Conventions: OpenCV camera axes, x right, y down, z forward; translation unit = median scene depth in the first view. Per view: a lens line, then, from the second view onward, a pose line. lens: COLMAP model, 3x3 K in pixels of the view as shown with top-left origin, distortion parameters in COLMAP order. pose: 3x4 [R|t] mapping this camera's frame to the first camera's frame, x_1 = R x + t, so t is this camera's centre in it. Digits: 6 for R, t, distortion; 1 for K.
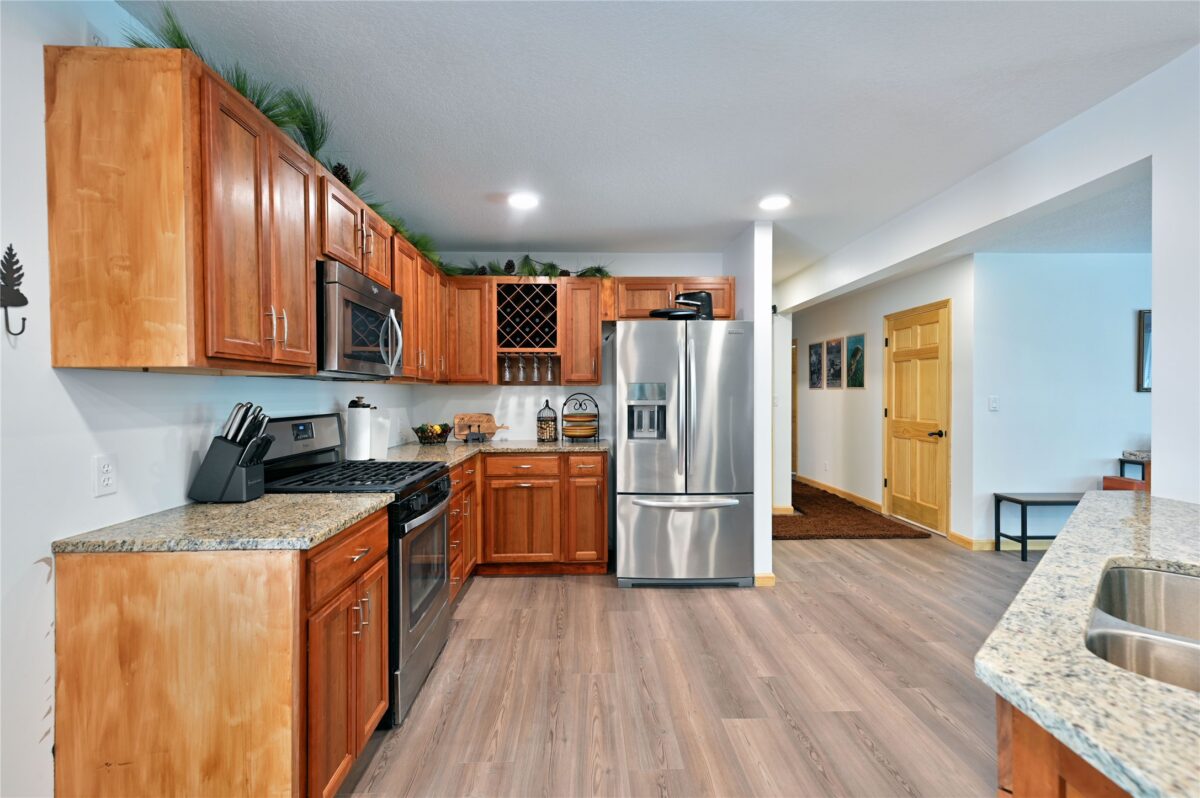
lens RADIAL K [[533.3, 0, 599.2], [0, 533.3, 397.2], [0, 0, 1]] dist [0.005676, -0.001214]
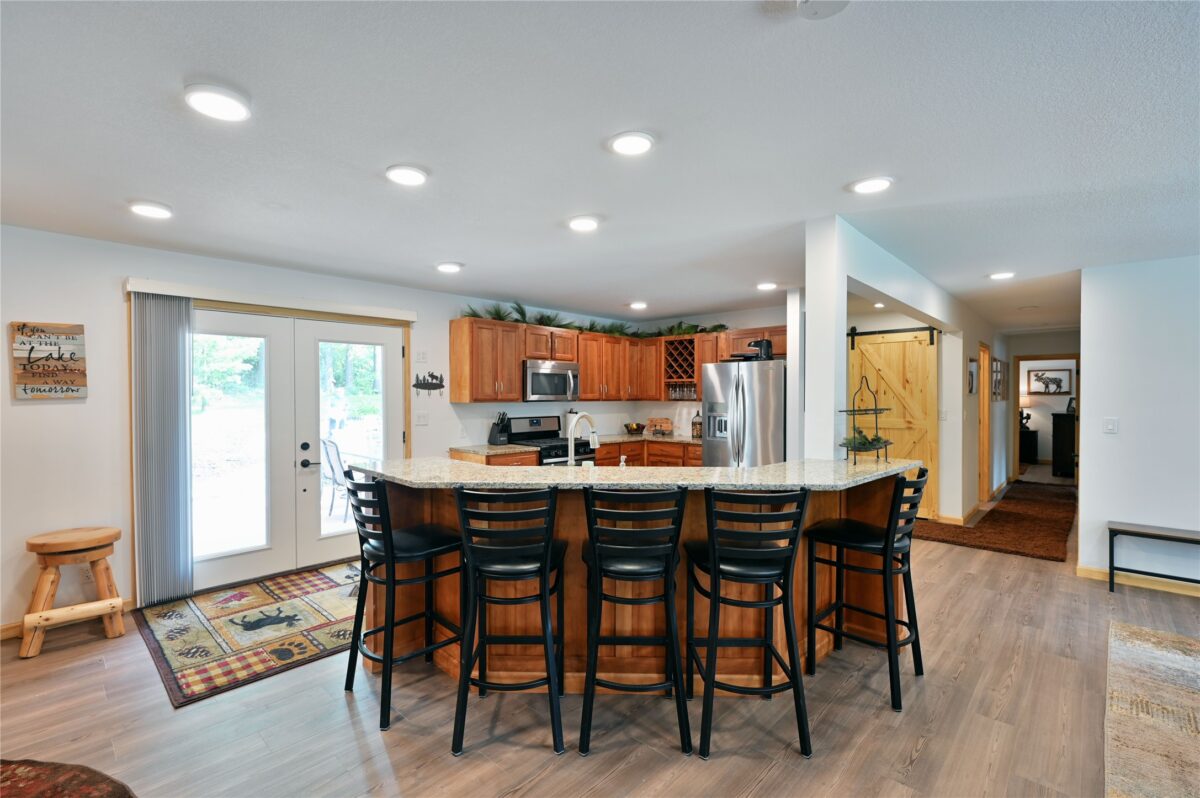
lens RADIAL K [[533.3, 0, 599.1], [0, 533.3, 402.4], [0, 0, 1]] dist [0.005676, -0.001214]
pose [[0.702868, 0.012224, -0.711215, 1.123577], [-0.006152, 0.999919, 0.011107, -0.048690], [0.711293, -0.003432, 0.702887, -0.425301]]
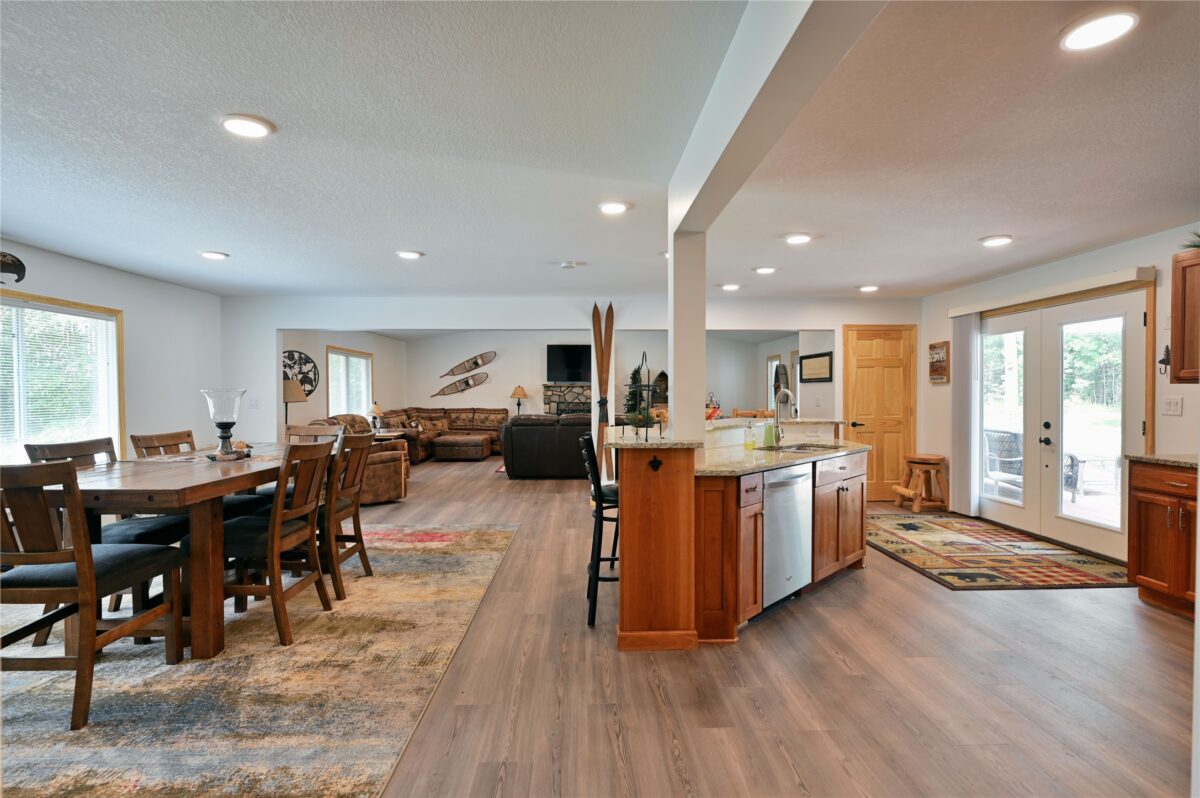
lens RADIAL K [[533.3, 0, 603.7], [0, 533.3, 415.9], [0, 0, 1]] dist [0.005676, -0.001214]
pose [[-0.999962, 0.004563, -0.007428, 0.848725], [0.004173, 0.998656, 0.051660, -0.023115], [0.007654, 0.051627, -0.998637, 1.555095]]
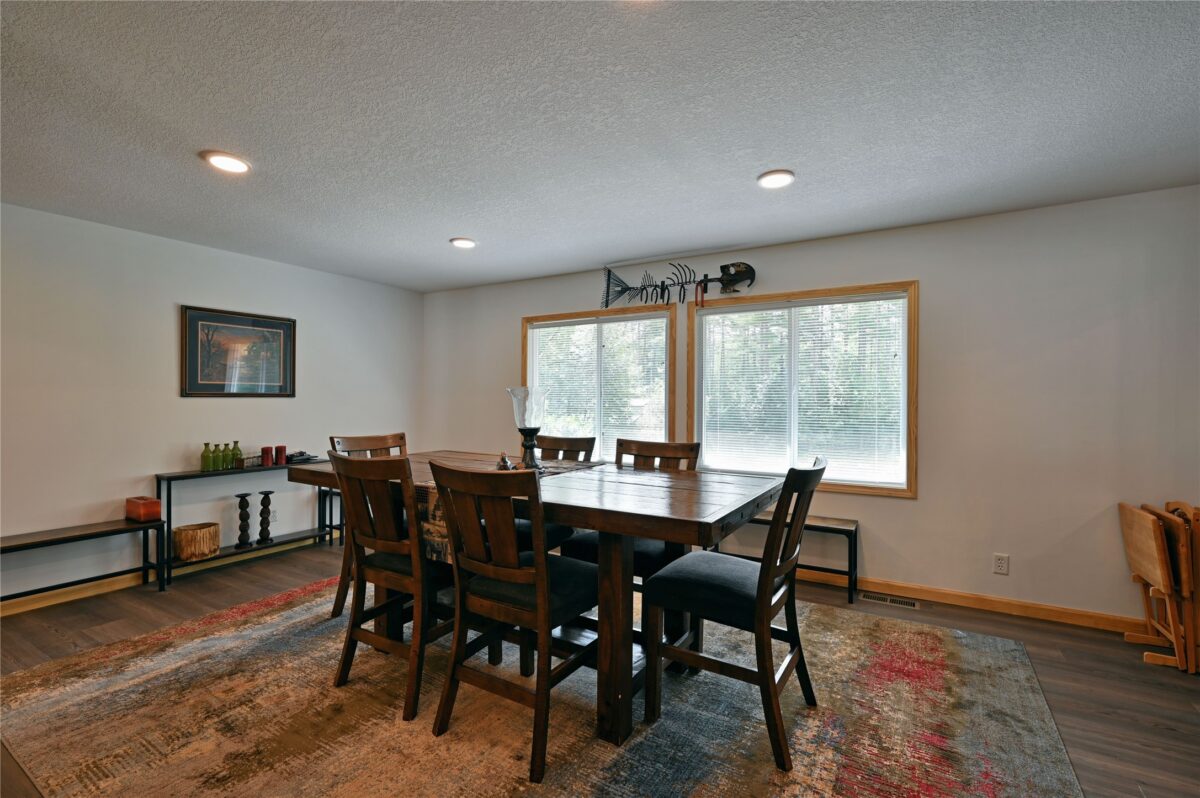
lens RADIAL K [[533.3, 0, 599.6], [0, 533.3, 401.5], [0, 0, 1]] dist [0.005676, -0.001214]
pose [[0.546914, 0.002809, 0.837184, 0.938445], [0.001080, 0.999991, -0.004060, 0.002967], [-0.837188, 0.003125, 0.546906, -0.077595]]
